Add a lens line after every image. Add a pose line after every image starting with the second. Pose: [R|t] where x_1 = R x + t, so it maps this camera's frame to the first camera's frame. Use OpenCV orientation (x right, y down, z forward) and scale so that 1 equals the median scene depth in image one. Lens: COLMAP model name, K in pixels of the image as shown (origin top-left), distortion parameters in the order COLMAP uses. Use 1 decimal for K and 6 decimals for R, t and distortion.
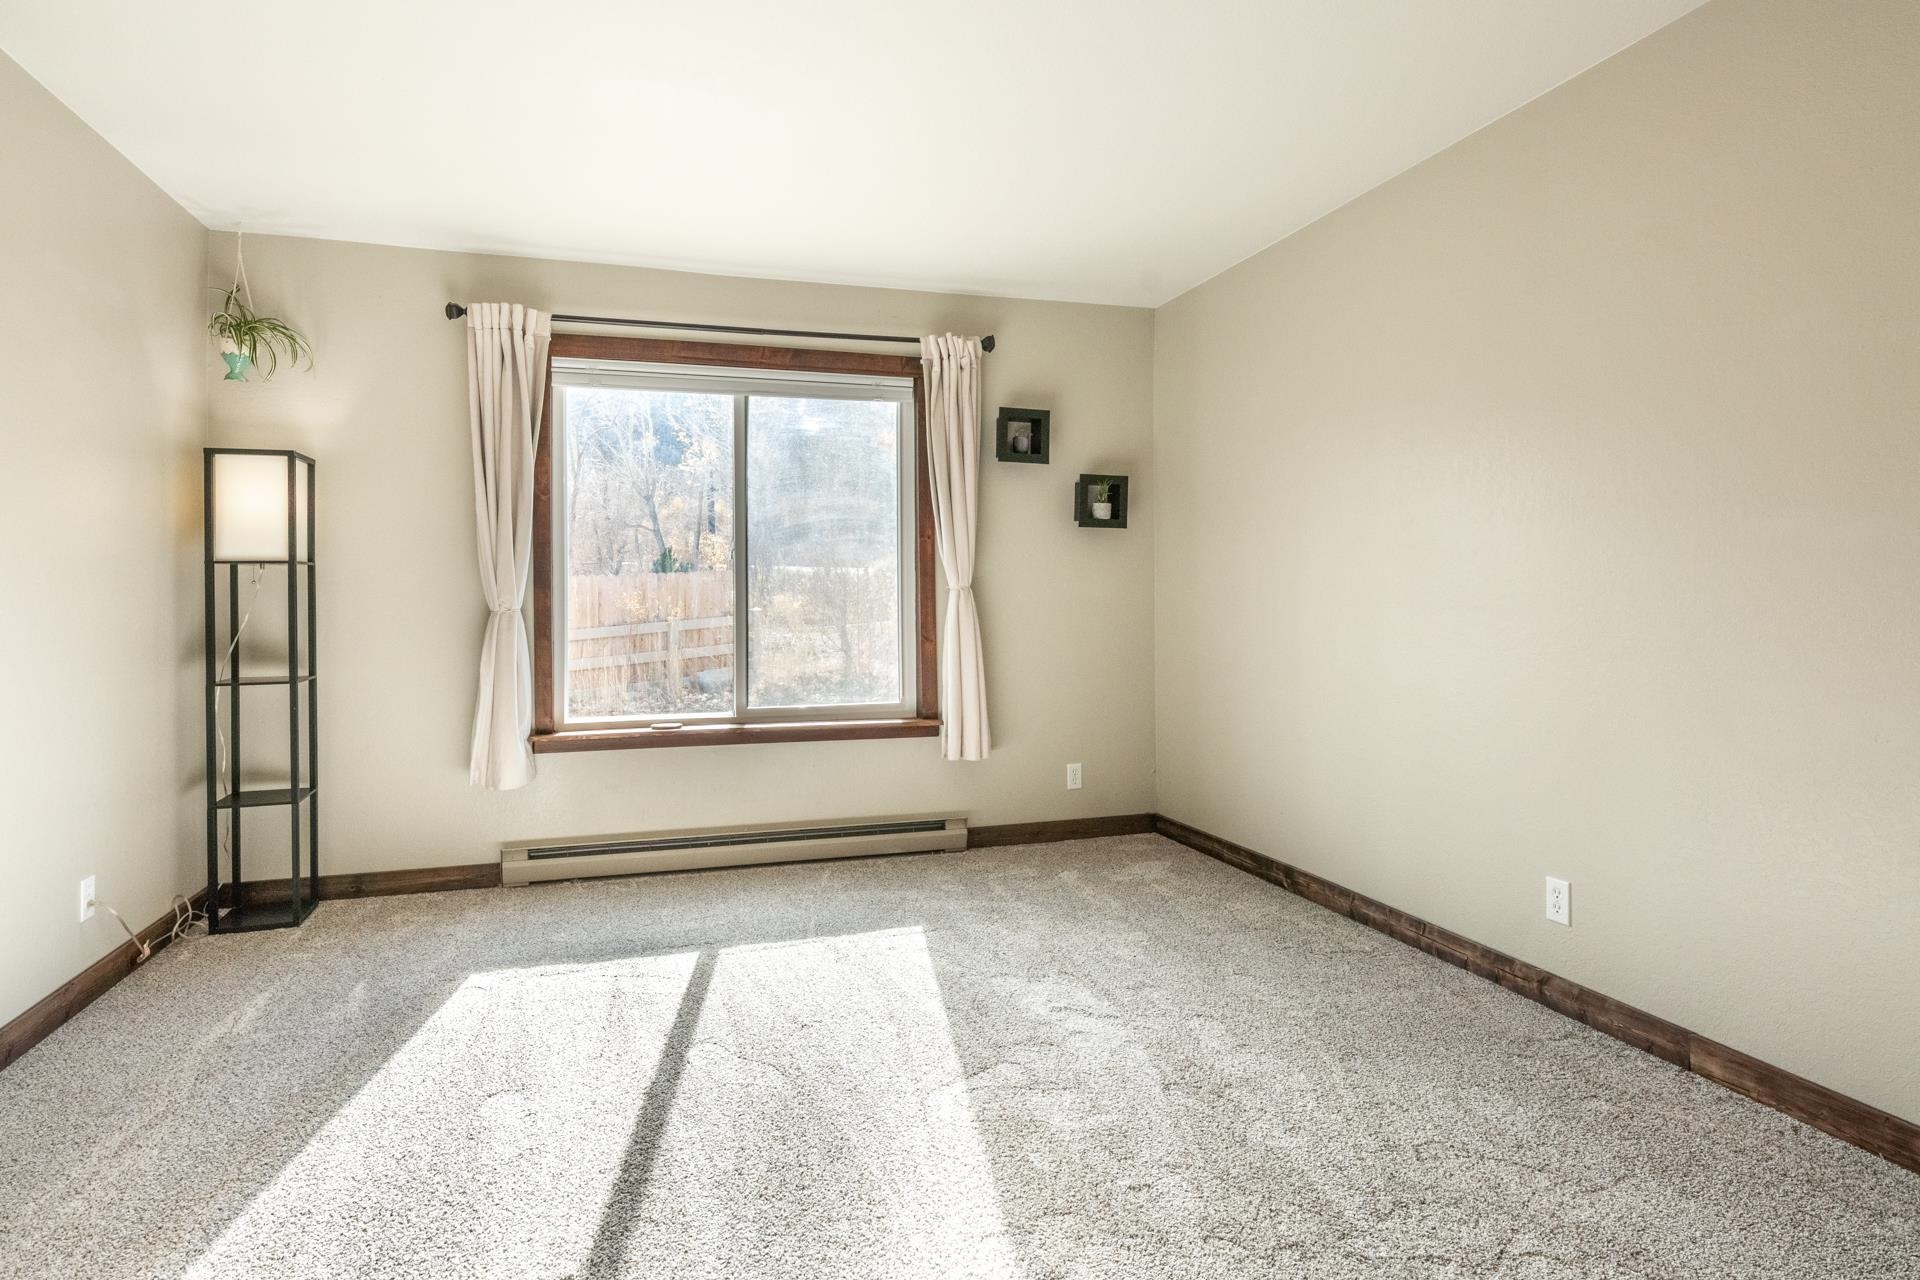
lens RADIAL K [[1016.3, 0, 910.5], [0, 1016.3, 586.1], [0, 0, 1]] dist [-0.000136, -0.000104]
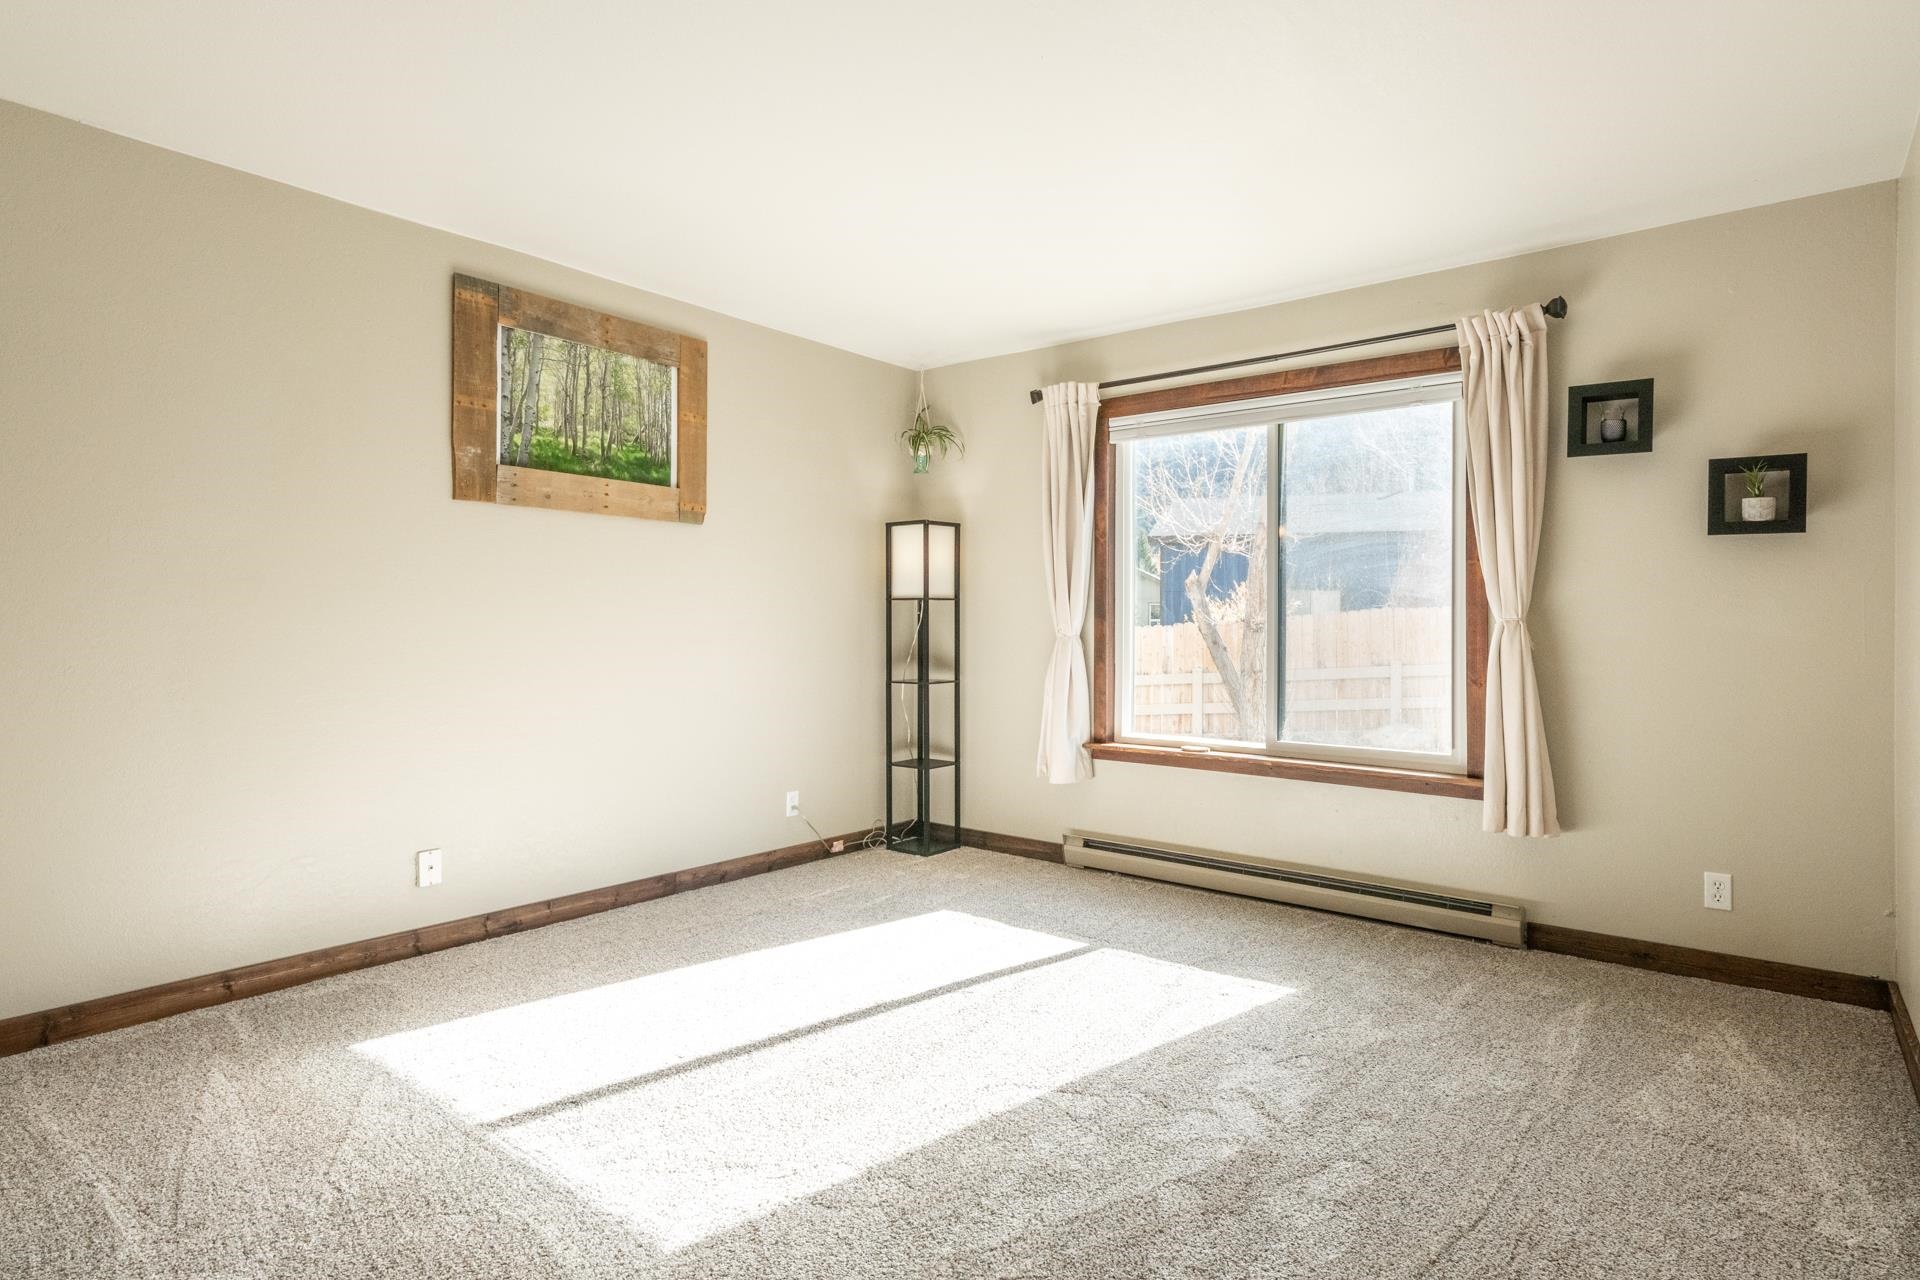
lens RADIAL K [[1023.7, 0, 929.7], [0, 1023.7, 601.4], [0, 0, 1]] dist [-0.003563, -0.000493]
pose [[0.561230, -0.007114, -0.827629, 0.512050], [-0.001443, 0.999953, -0.009573, -0.005202], [0.827659, 0.006567, 0.561193, 0.180757]]
